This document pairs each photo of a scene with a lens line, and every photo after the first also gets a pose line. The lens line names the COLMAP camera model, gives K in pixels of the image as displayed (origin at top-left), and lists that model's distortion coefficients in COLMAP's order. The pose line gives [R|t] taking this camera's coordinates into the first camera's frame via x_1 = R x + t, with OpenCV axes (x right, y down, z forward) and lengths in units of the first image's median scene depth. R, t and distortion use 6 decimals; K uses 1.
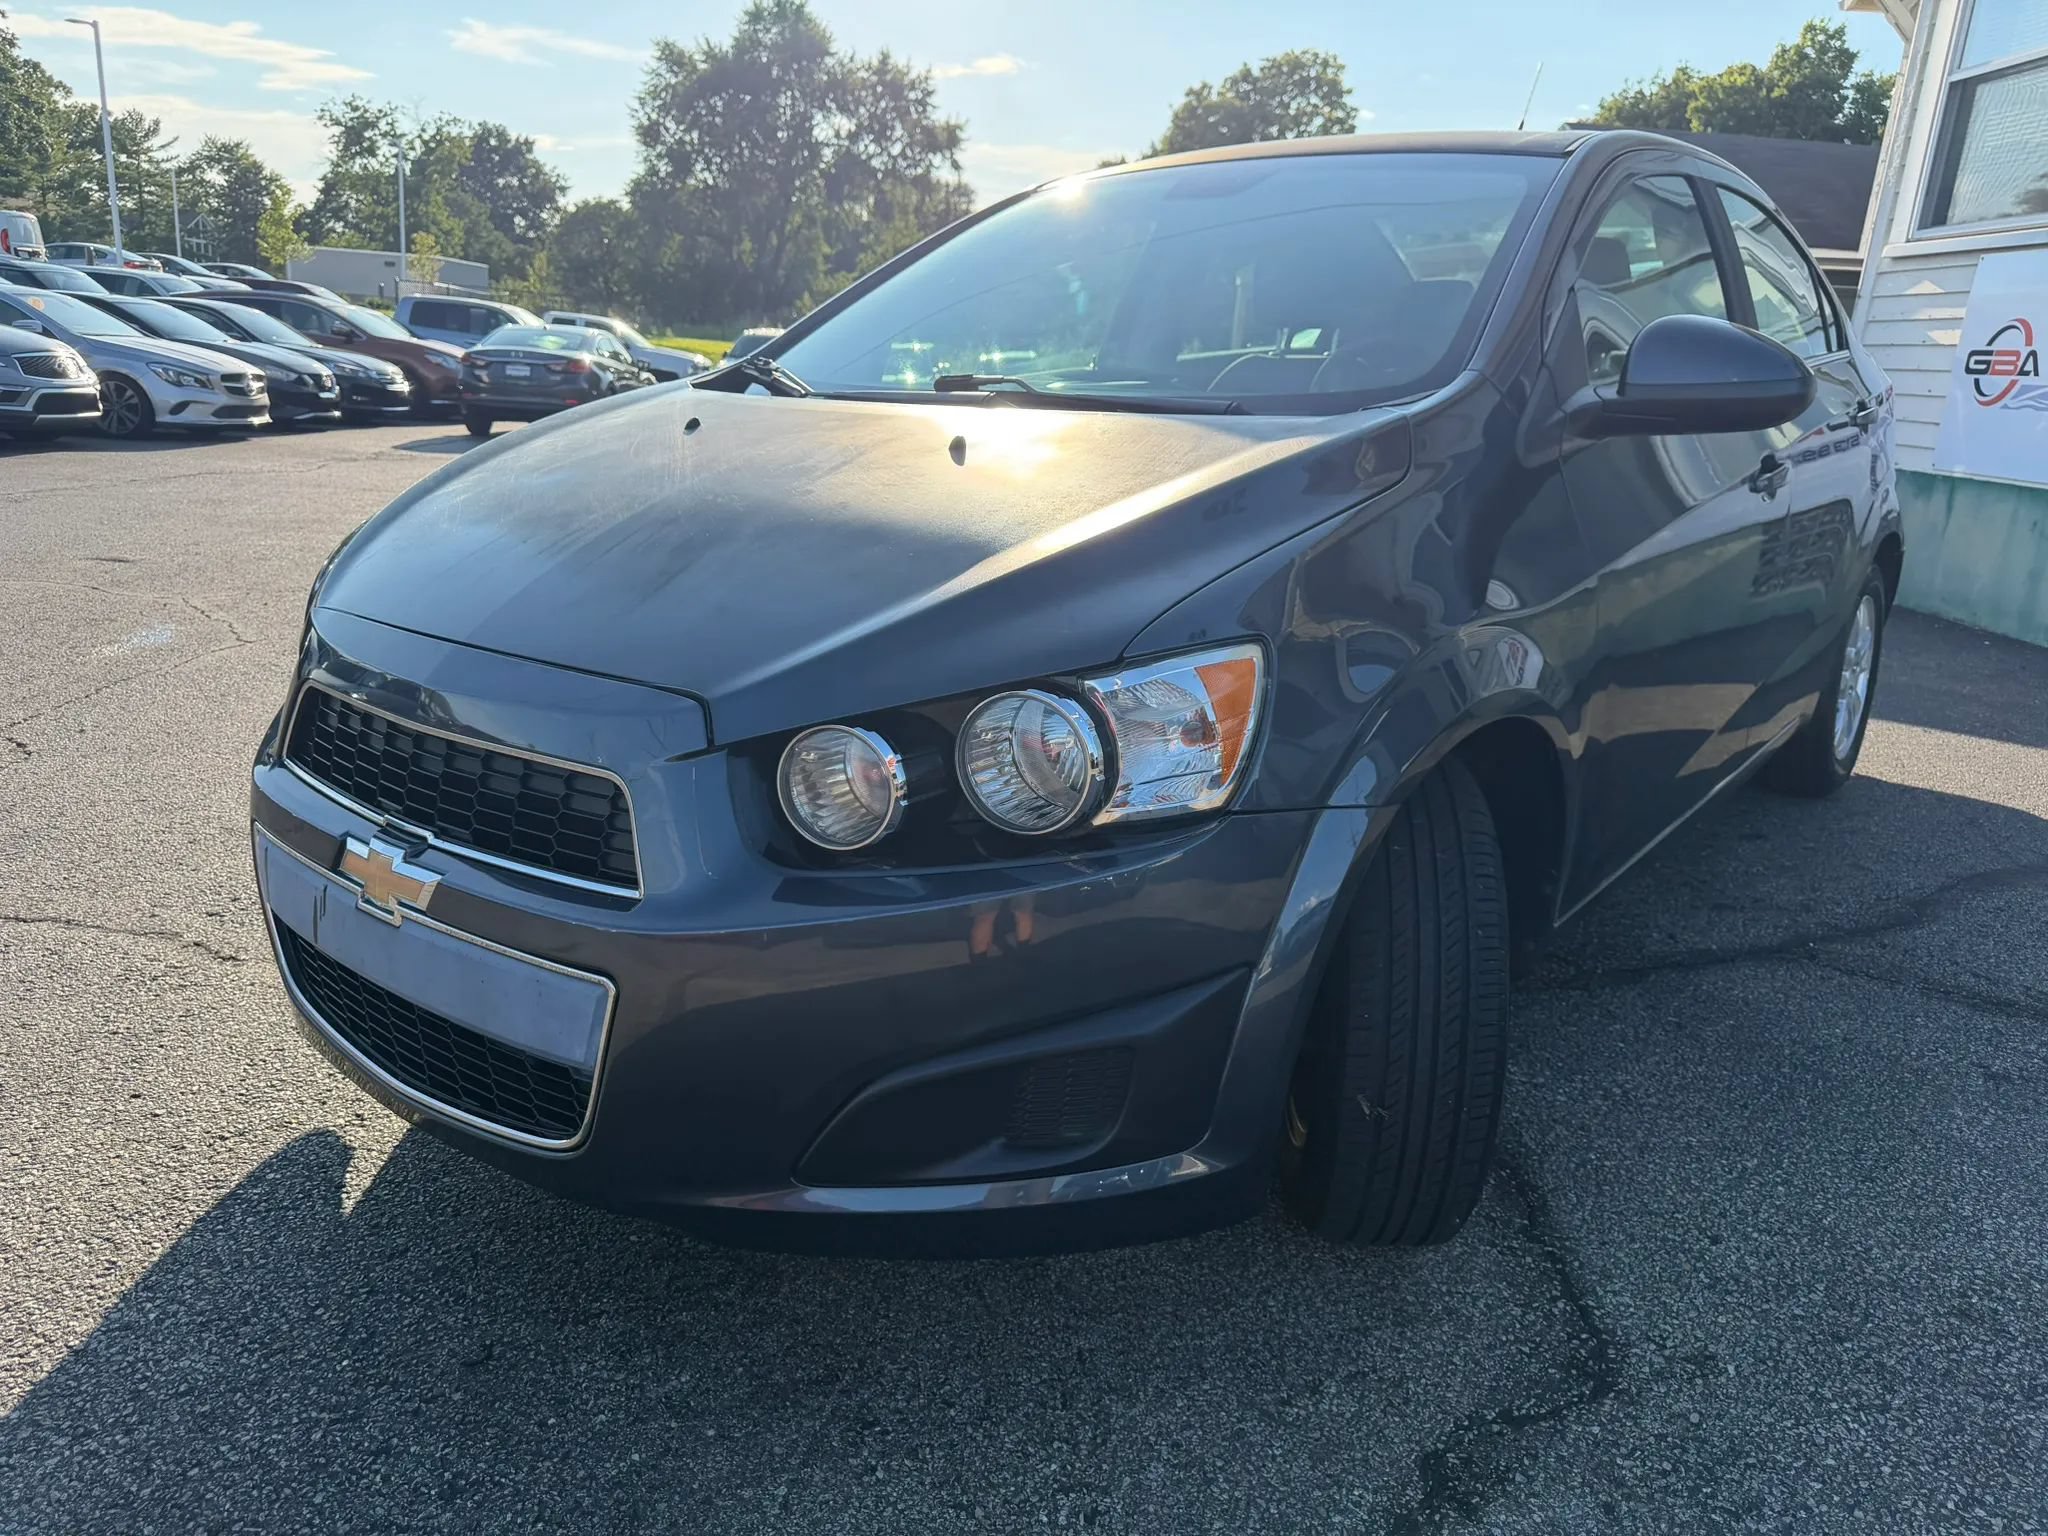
lens RADIAL K [[1473.3, 0, 1037.6], [0, 1473.3, 767.6], [0, 0, 1]] dist [-0.005091, -0.001290]
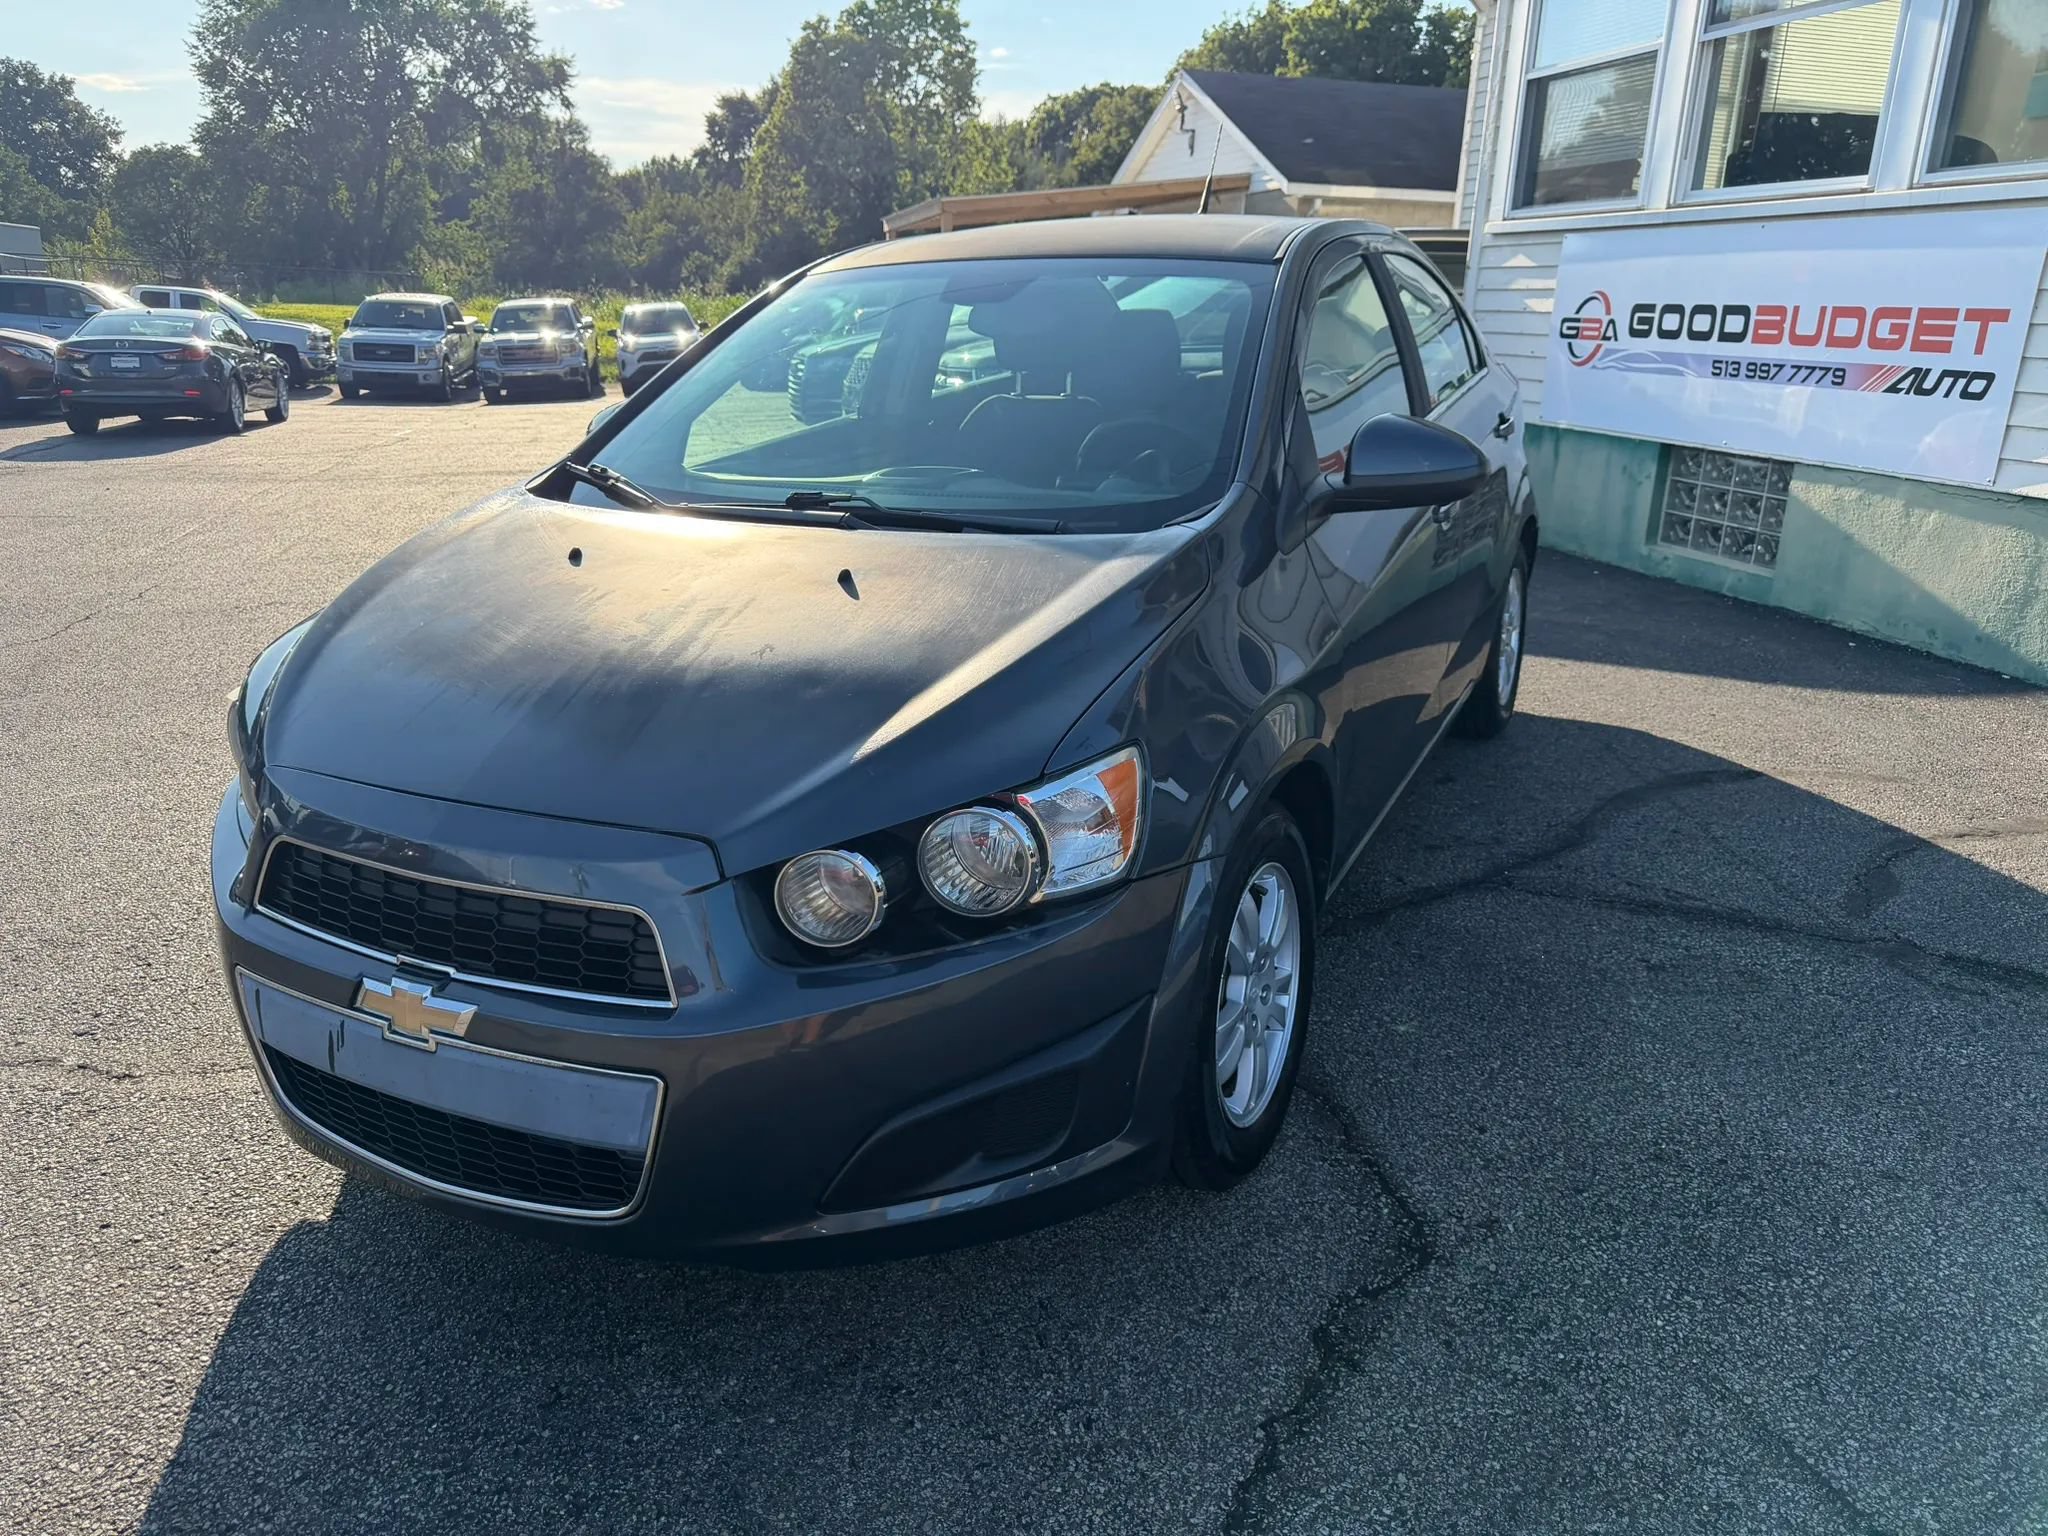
lens RADIAL K [[1473.3, 0, 1014.9], [0, 1473.3, 768.0], [0, 0, 1]] dist [-0.005091, -0.001290]
pose [[0.973736, -0.110836, 0.198879, -0.173754], [0.100953, 0.993129, 0.059195, -0.121788], [-0.204073, -0.037563, 0.978235, -0.194260]]
